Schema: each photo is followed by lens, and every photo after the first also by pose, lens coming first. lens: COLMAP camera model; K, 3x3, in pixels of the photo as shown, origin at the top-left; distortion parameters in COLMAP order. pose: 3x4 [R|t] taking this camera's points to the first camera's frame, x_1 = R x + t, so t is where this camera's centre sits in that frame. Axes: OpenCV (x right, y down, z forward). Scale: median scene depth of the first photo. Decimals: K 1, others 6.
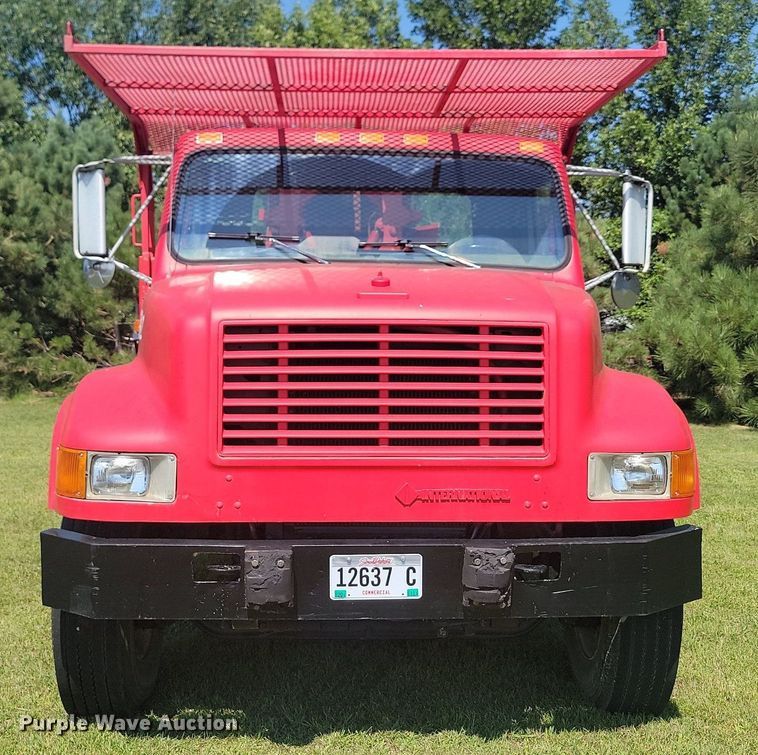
lens RADIAL K [[1059.7, 0, 379.0], [0, 1059.7, 377.5], [0, 0, 1]] dist [0.020483, 0.042368]
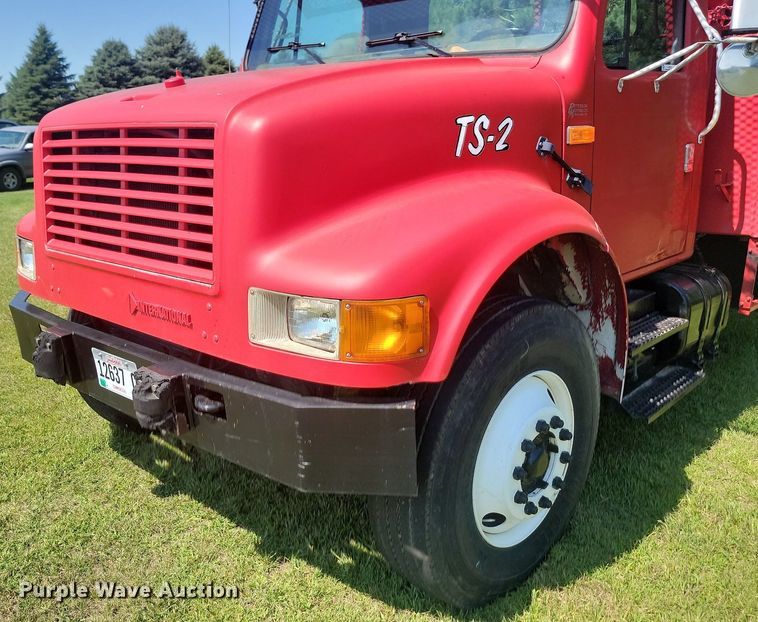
lens RADIAL K [[723.8, 0, 341.8], [0, 723.8, 321.9], [0, 0, 1]] dist [0.023003, 0.008682]
pose [[0.683172, 0.166932, -0.710921, 0.573585], [-0.017191, 0.976928, 0.212874, -0.019540], [0.730055, -0.133208, 0.670280, 0.595584]]
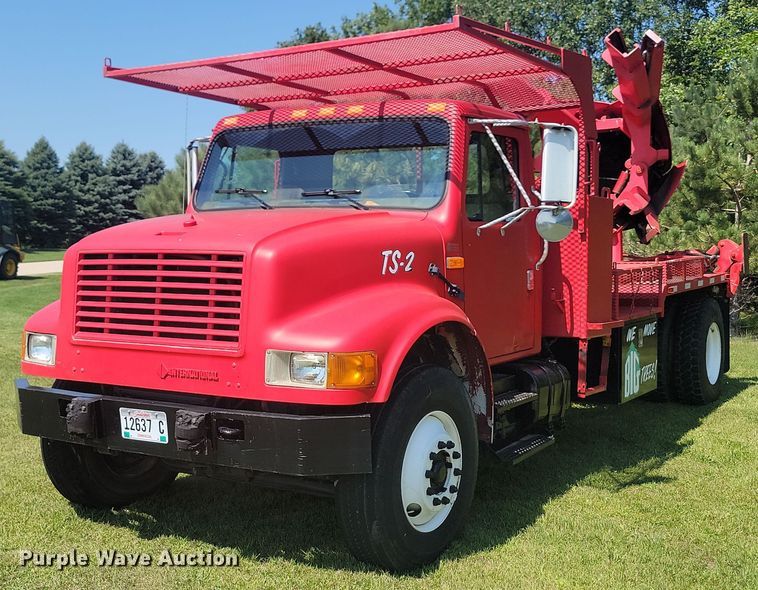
lens RADIAL K [[986.3, 0, 379.0], [0, 986.3, 295.0], [0, 0, 1]] dist [0.003670, 0.009875]
pose [[0.830026, 0.022511, -0.557271, 0.891811], [-0.028190, 0.999601, -0.001610, 0.000705], [0.557012, 0.017046, 0.830329, 0.038698]]
